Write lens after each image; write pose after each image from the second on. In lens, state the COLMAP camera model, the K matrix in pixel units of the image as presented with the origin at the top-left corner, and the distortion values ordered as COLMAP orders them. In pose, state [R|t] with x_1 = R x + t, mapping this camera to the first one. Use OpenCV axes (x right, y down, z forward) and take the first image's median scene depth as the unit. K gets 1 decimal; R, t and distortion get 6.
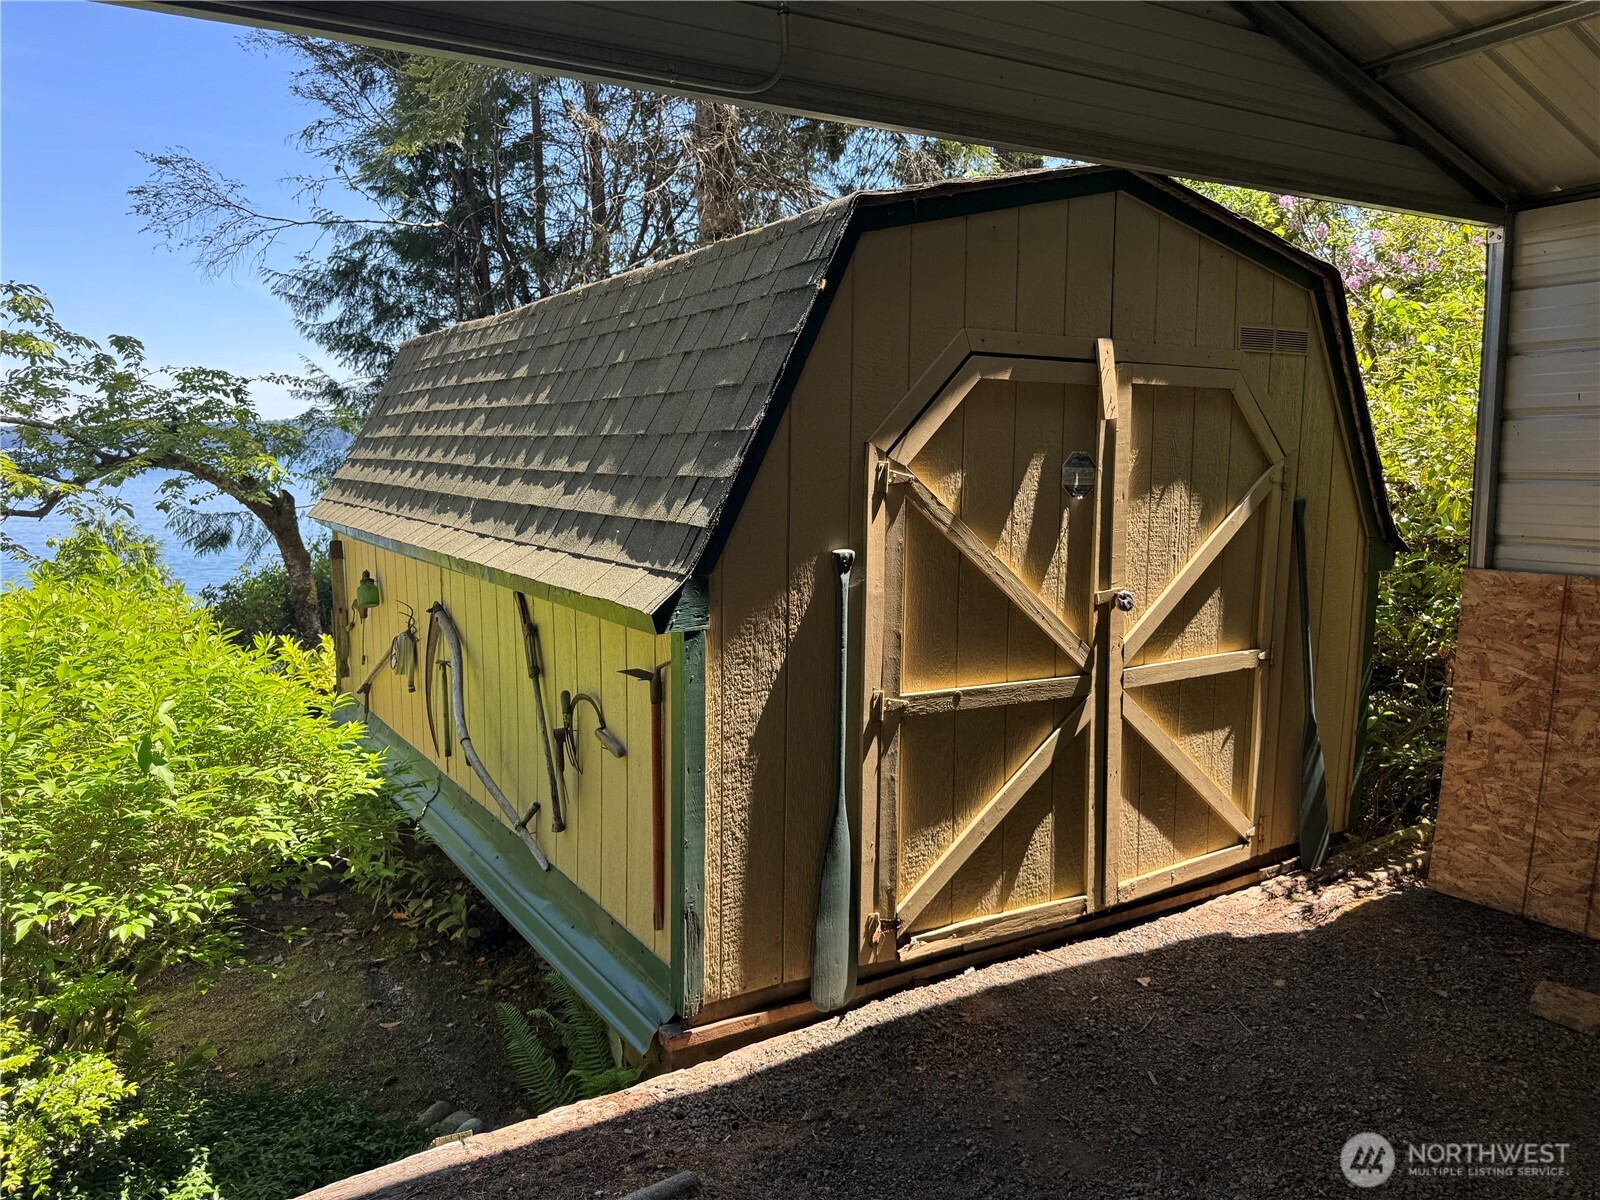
lens RADIAL K [[1139.7, 0, 800.0], [0, 1139.7, 600.0], [0, 0, 1]] dist [0.173332, -0.310784]
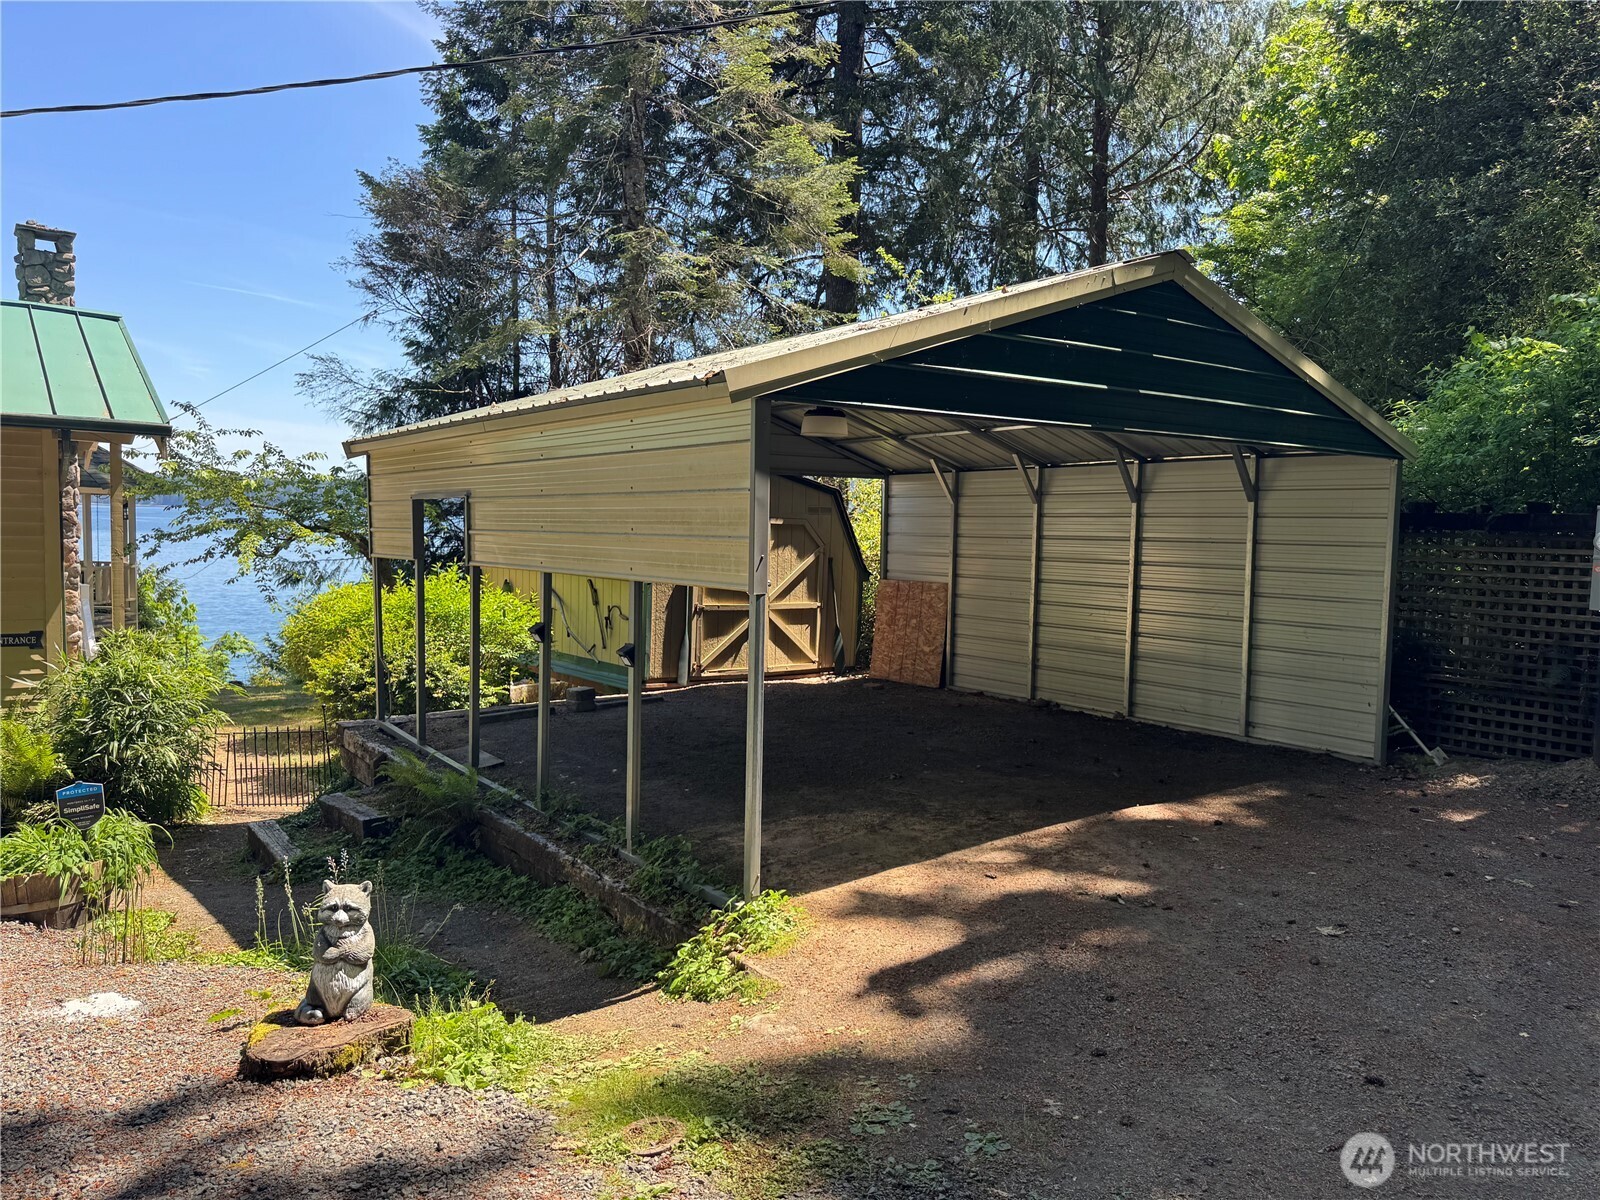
lens RADIAL K [[1139.7, 0, 800.0], [0, 1139.7, 600.0], [0, 0, 1]] dist [0.173332, -0.310784]
pose [[0.995392, 0.014615, 0.094770, 0.041772], [-0.009188, 0.998306, -0.057455, 0.231788], [-0.095449, 0.056320, 0.993840, -2.281754]]
